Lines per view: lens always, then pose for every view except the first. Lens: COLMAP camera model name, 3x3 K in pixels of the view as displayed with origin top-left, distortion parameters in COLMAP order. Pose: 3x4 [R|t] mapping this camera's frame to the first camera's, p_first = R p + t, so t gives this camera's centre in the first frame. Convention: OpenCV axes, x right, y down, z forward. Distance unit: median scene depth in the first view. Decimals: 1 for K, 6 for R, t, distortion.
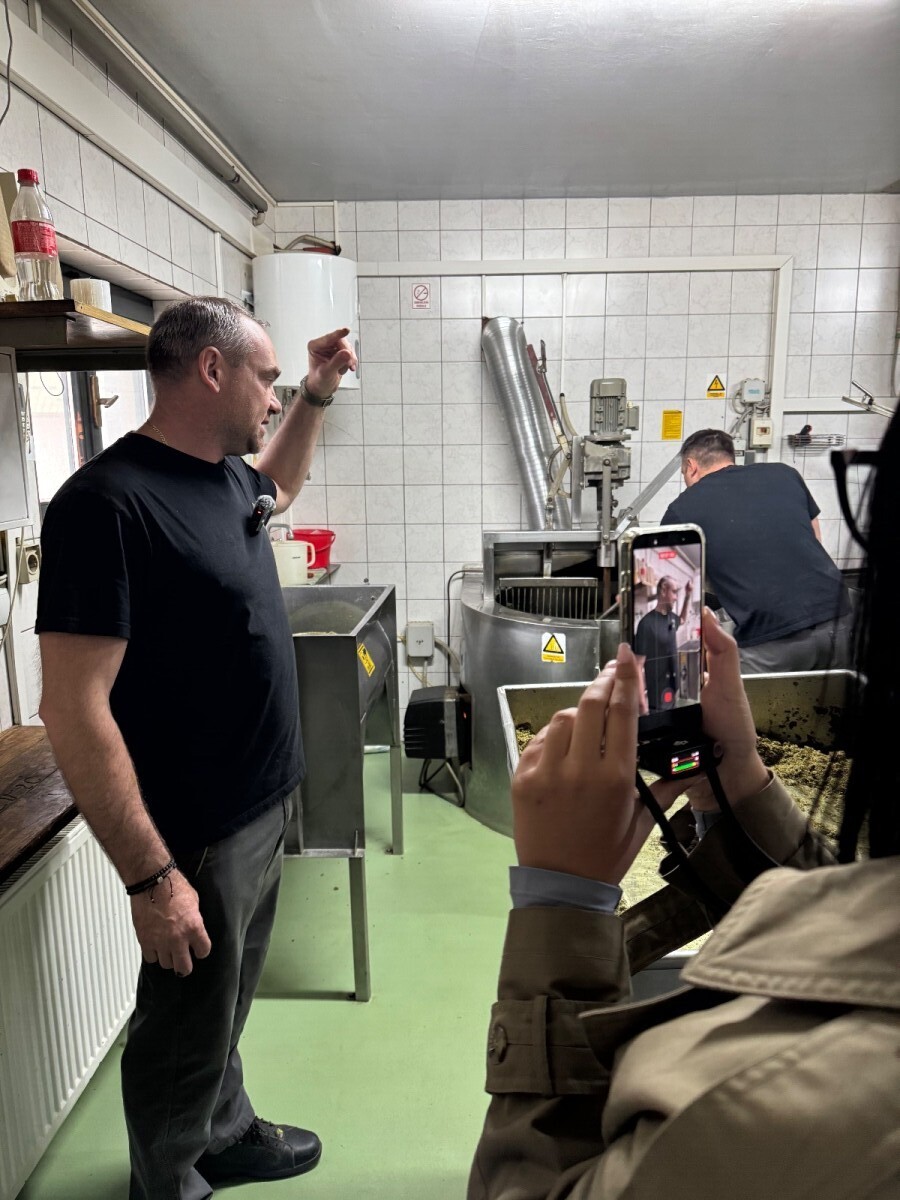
lens RADIAL K [[841.6, 0, 455.8], [0, 841.6, 607.7], [0, 0, 1]] dist [0.141368, -0.239923]
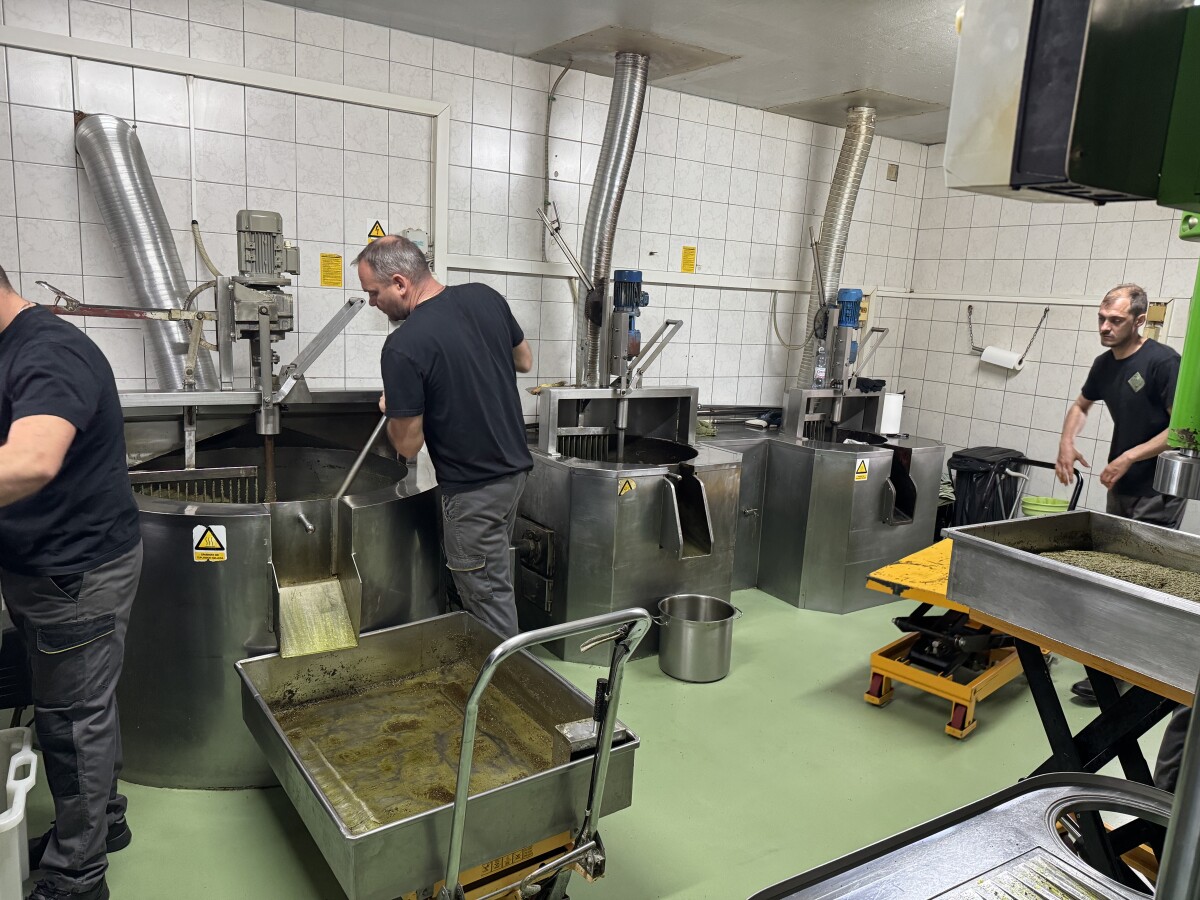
lens RADIAL K [[850.5, 0, 599.4], [0, 850.5, 452.4], [0, 0, 1]] dist [0.075758, -0.089167]
pose [[0.837711, -0.043896, 0.544346, -0.010535], [0.041201, 0.999004, 0.017153, -0.029039], [-0.544557, 0.008058, 0.838685, 0.098752]]
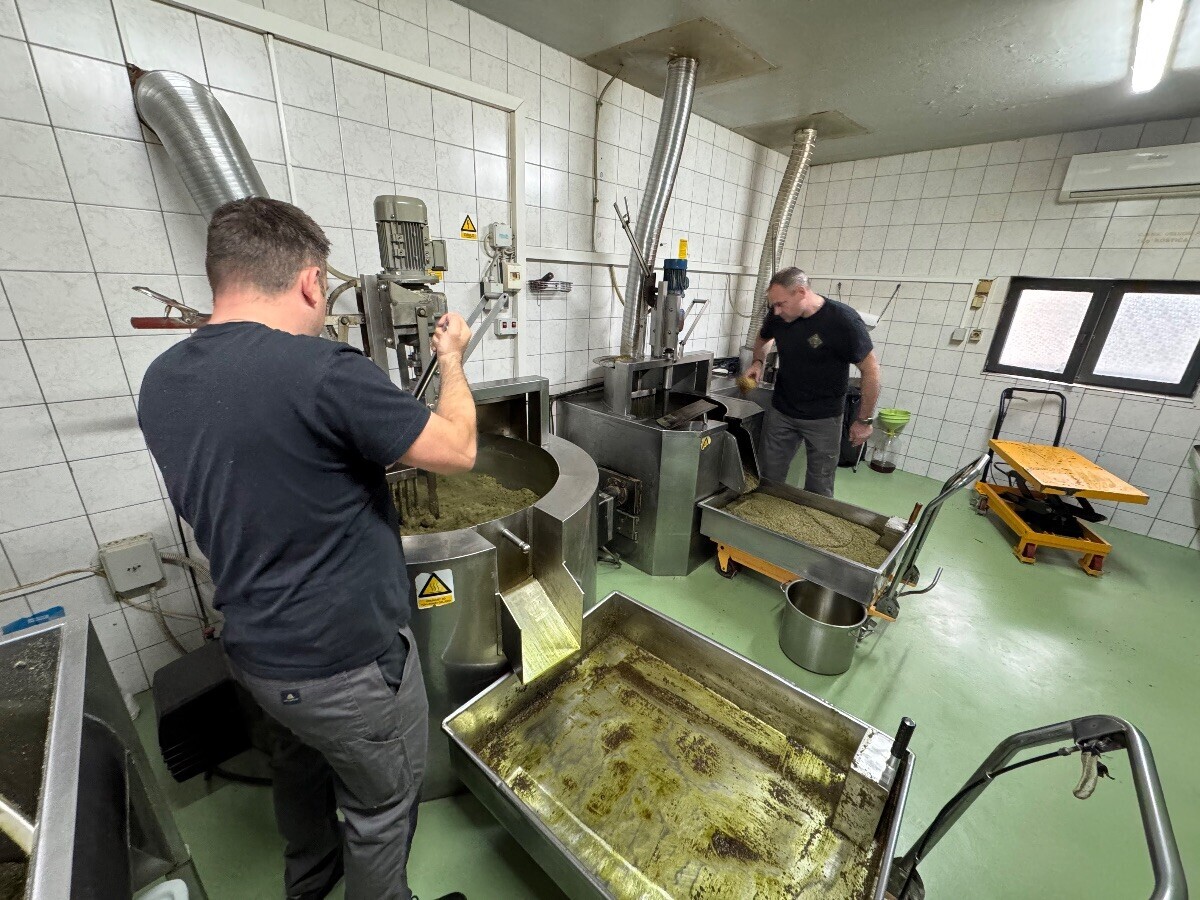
lens RADIAL K [[479.4, 0, 598.8], [0, 479.4, 450.7], [0, 0, 1]] dist [0.000143, 0.000501]
pose [[0.690106, -0.210306, 0.692477, -0.034792], [0.093406, 0.974726, 0.202939, -0.108056], [-0.717655, -0.075368, 0.692309, 0.506307]]
